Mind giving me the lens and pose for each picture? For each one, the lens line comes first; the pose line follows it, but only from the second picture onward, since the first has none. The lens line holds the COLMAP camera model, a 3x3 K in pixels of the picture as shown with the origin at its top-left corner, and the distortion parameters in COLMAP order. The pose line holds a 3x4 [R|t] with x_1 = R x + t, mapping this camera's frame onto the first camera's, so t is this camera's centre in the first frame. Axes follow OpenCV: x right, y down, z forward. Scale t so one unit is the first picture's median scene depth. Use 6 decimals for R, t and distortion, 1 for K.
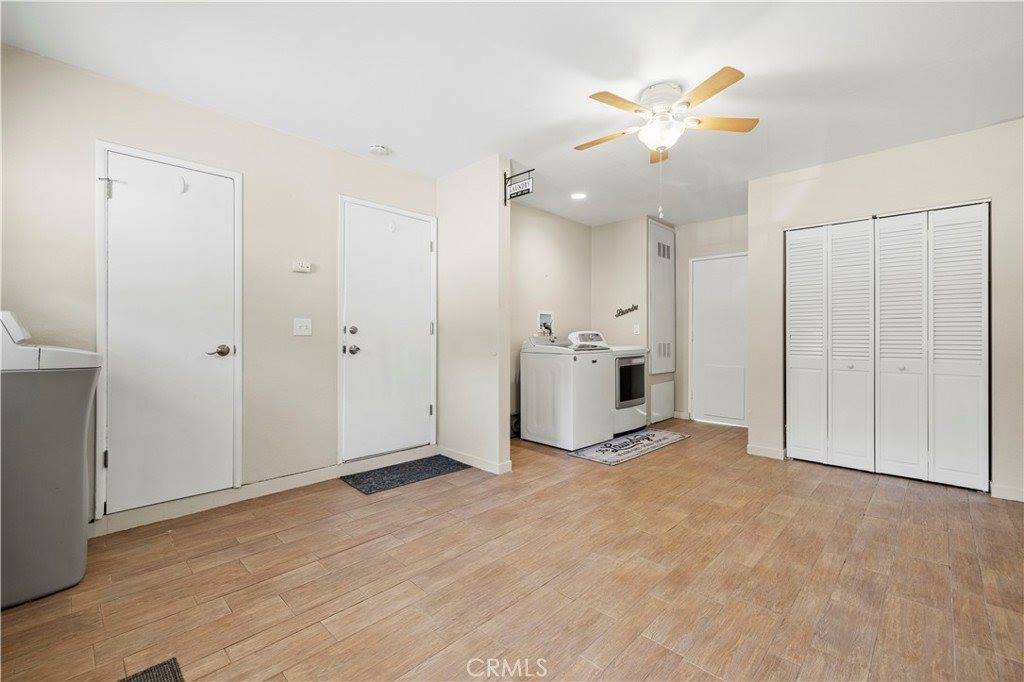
lens RADIAL K [[425.2, 0, 512.9], [0, 425.2, 335.9], [0, 0, 1]] dist [-0.001660, -0.000140]
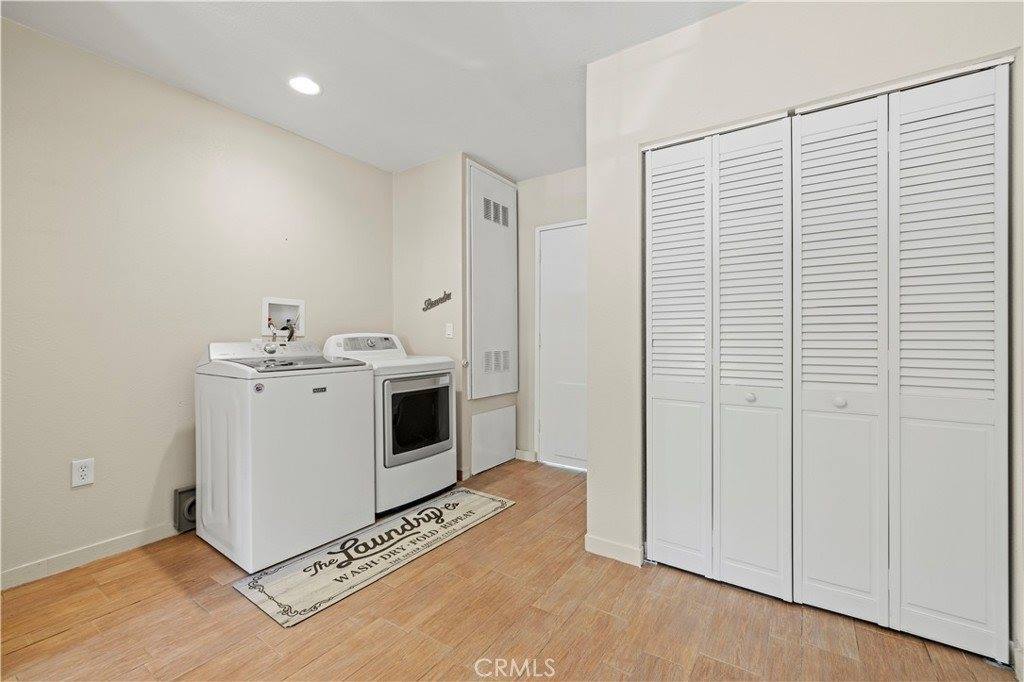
lens RADIAL K [[425.2, 0, 510.5], [0, 425.2, 340.3], [0, 0, 1]] dist [-0.001660, -0.000140]
pose [[0.984285, -0.004492, 0.176532, 0.308676], [0.003537, 0.999977, 0.005723, -0.003917], [-0.176554, -0.005009, 0.984278, 0.403776]]
